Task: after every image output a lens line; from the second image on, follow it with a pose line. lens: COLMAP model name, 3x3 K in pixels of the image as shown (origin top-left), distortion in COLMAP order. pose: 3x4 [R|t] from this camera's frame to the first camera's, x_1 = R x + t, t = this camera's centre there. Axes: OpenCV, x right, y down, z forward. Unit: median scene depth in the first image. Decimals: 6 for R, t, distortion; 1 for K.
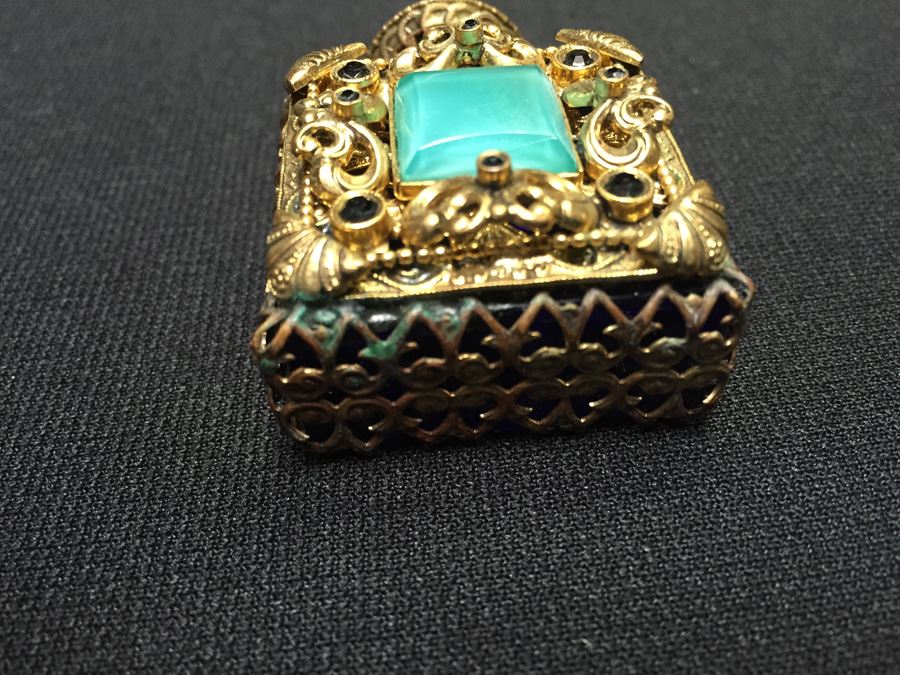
lens RADIAL K [[861.3, 0, 450.0], [0, 861.3, 337.5], [0, 0, 1]] dist [0.104222, -0.218400]
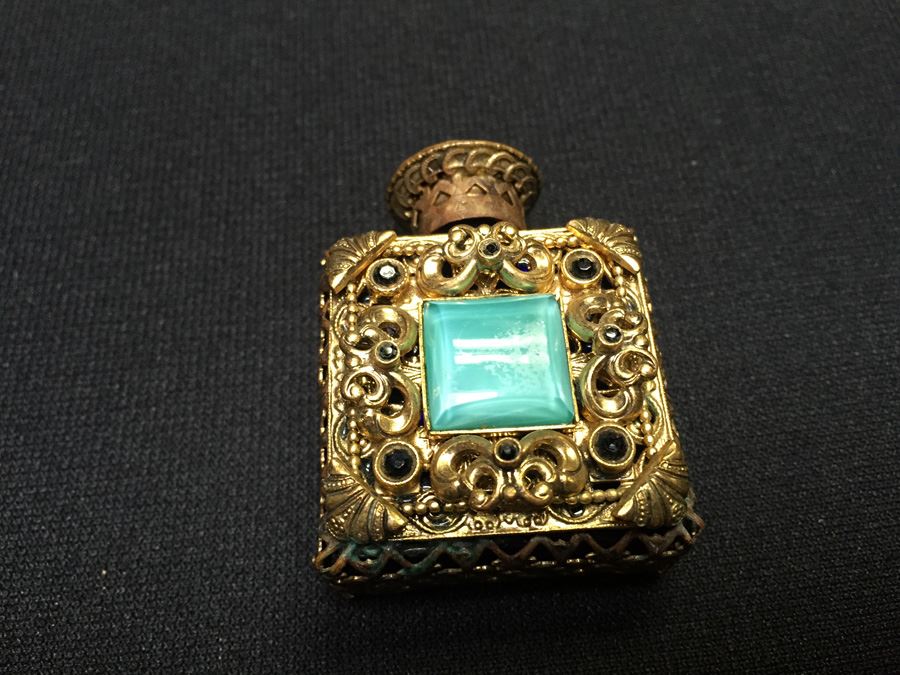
lens RADIAL K [[861.3, 0, 450.0], [0, 861.3, 337.5], [0, 0, 1]] dist [0.104222, -0.218400]
pose [[0.999235, 0.026564, 0.028705, -0.066564], [-0.034525, 0.943956, 0.328260, -0.689052], [-0.018377, -0.329000, 0.944151, -0.109646]]
